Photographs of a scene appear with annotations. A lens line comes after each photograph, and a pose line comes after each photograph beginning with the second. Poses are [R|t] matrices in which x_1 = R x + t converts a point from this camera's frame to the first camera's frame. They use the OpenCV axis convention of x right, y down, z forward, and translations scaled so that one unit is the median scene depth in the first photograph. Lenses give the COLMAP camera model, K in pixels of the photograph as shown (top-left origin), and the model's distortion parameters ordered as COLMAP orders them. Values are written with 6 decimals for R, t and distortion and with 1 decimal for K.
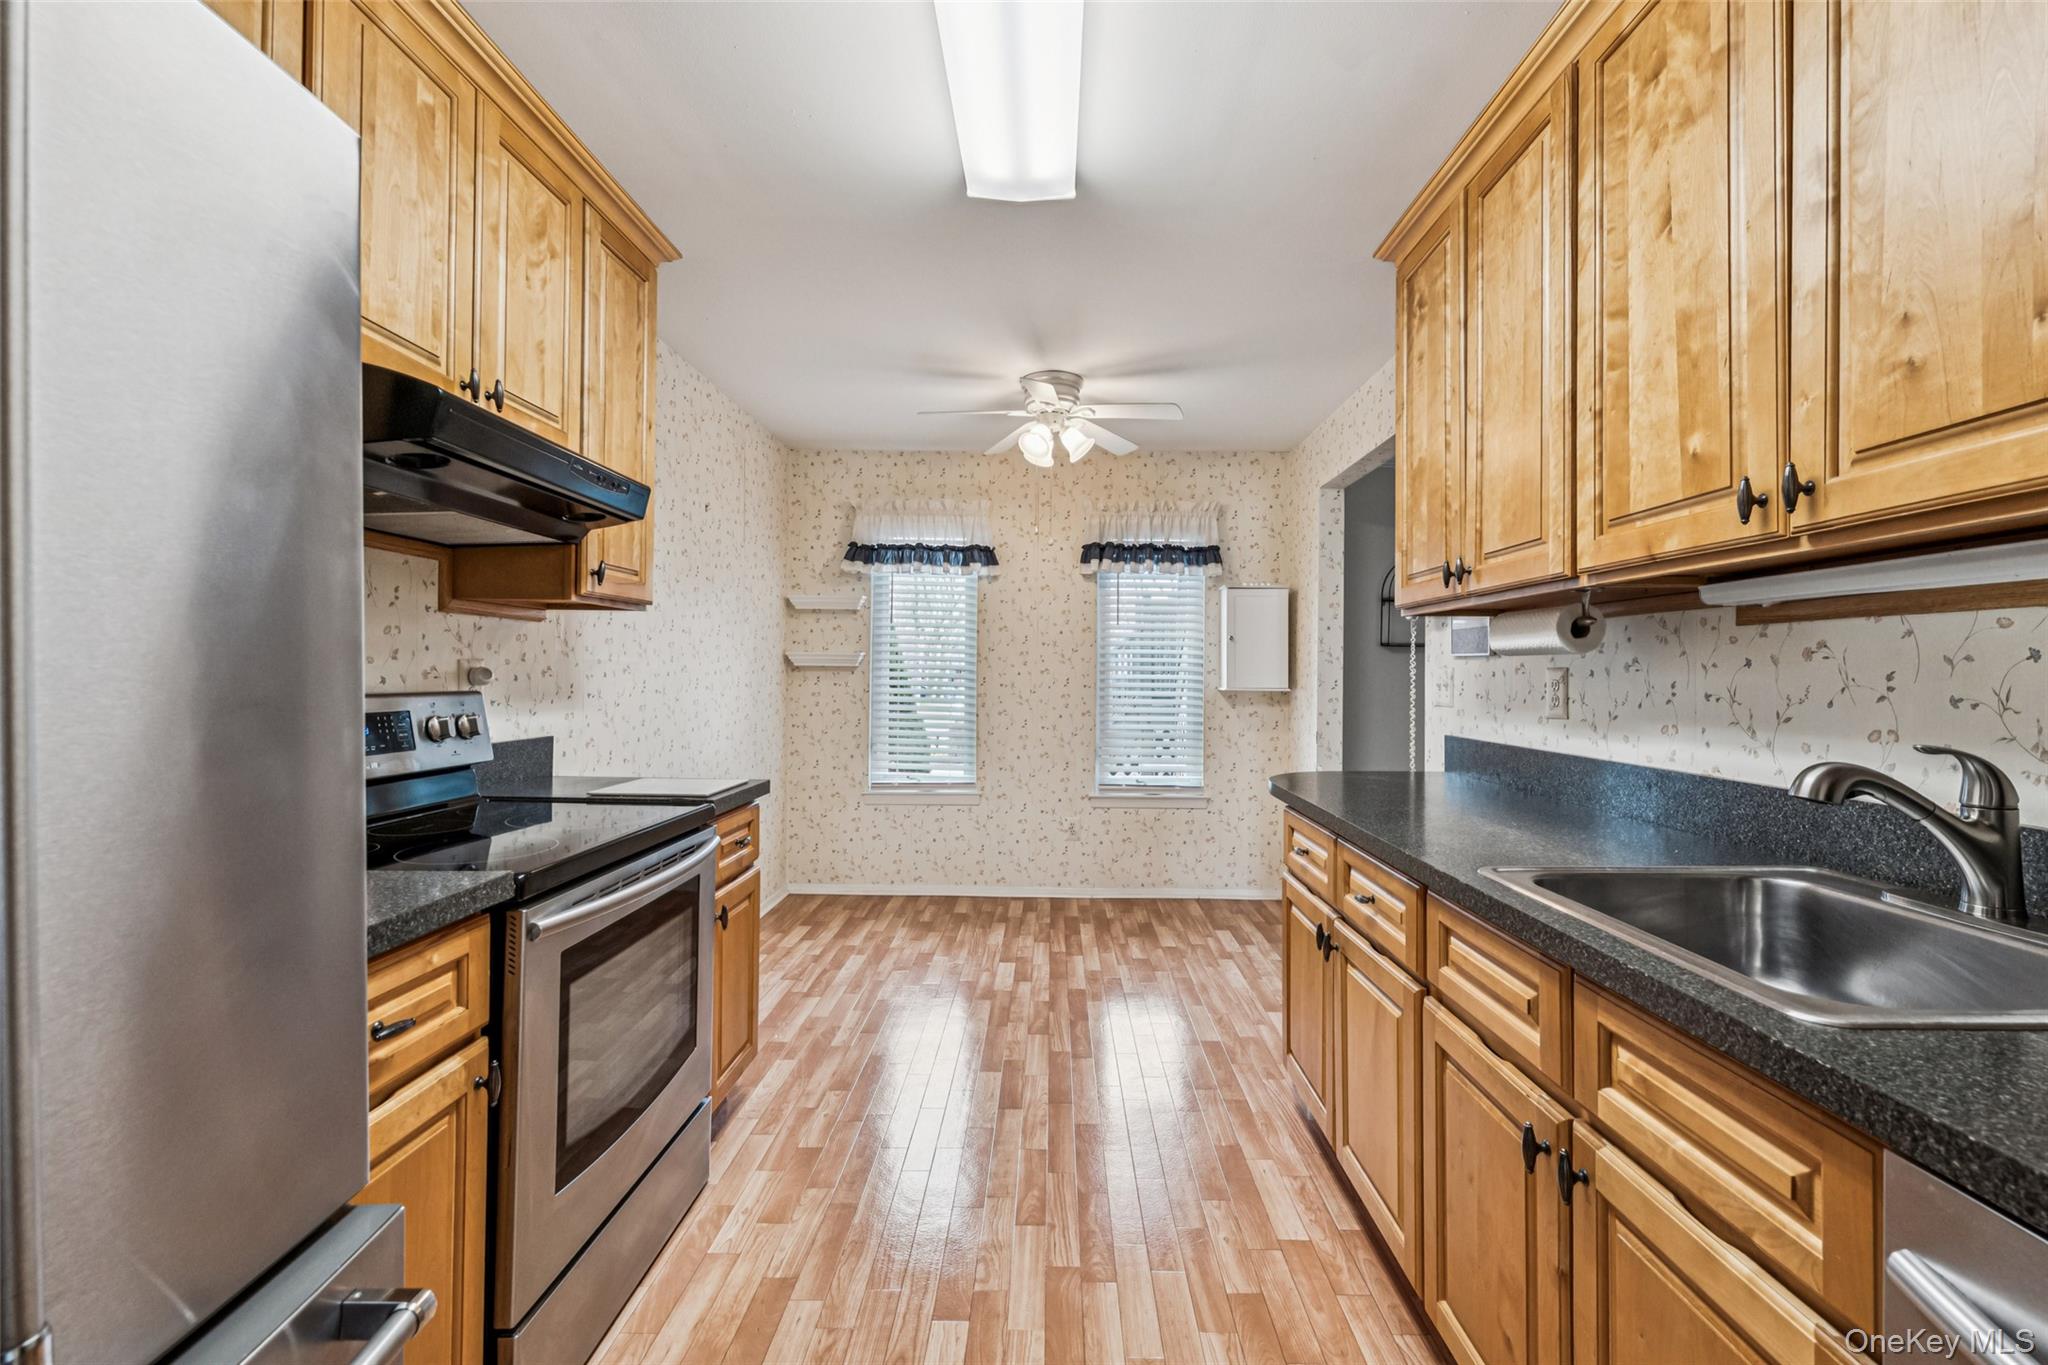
lens RADIAL K [[839.7, 0, 1033.8], [0, 839.7, 672.0], [0, 0, 1]] dist [0.001985, -0.000381]
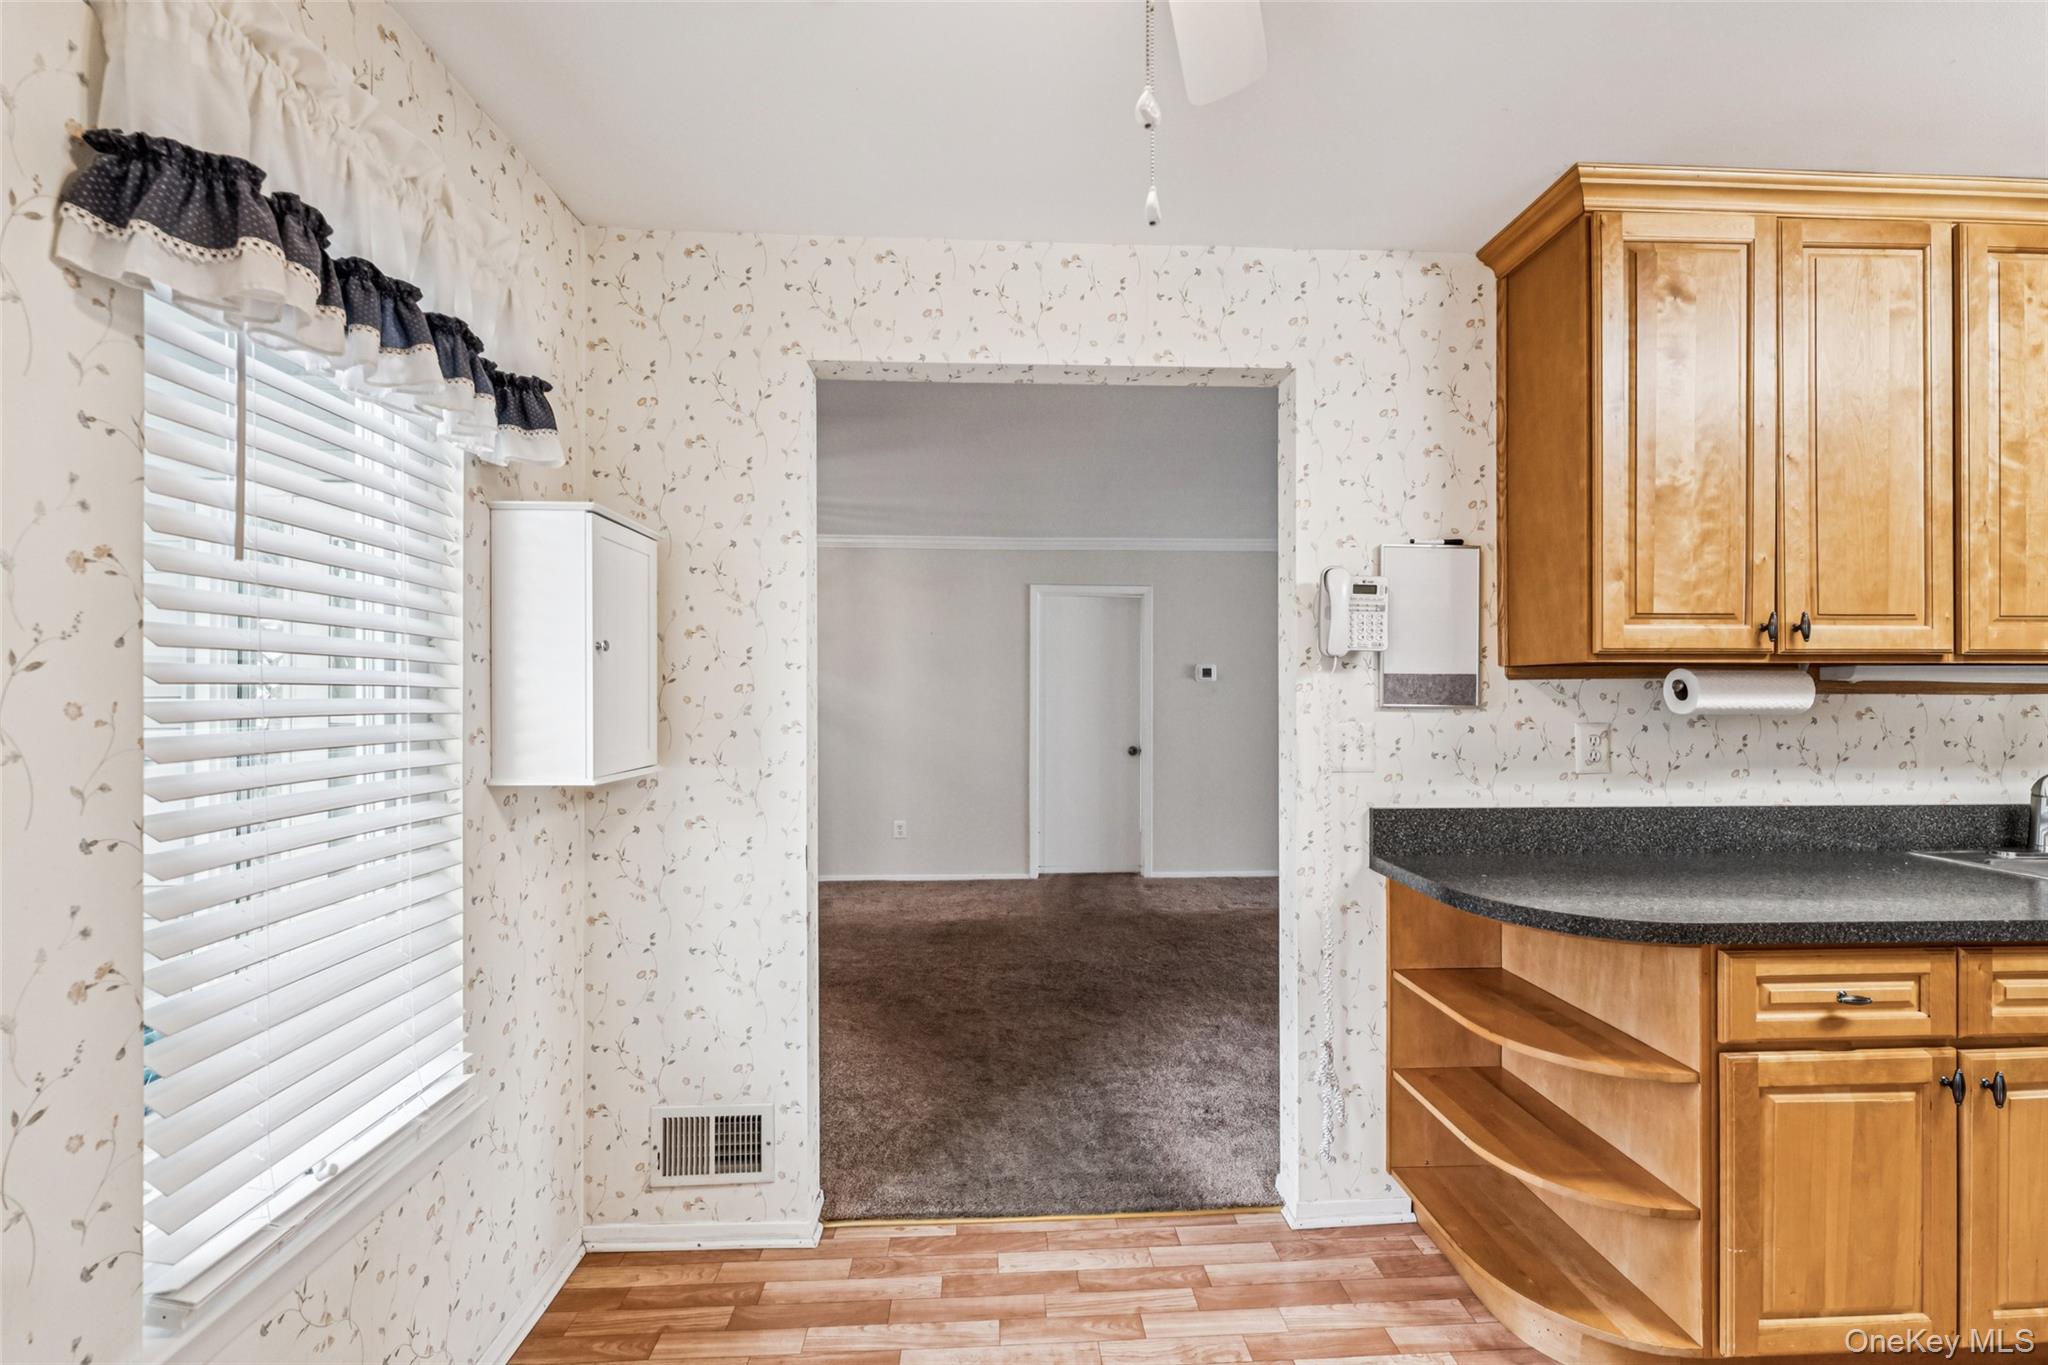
lens RADIAL K [[839.7, 0, 1034.2], [0, 839.7, 699.8], [0, 0, 1]] dist [0.001985, -0.000381]
pose [[-0.080286, -0.013043, 0.996686, -0.193404], [-0.005368, 0.999906, 0.012653, -0.036808], [-0.996757, -0.004335, -0.080349, 1.626235]]
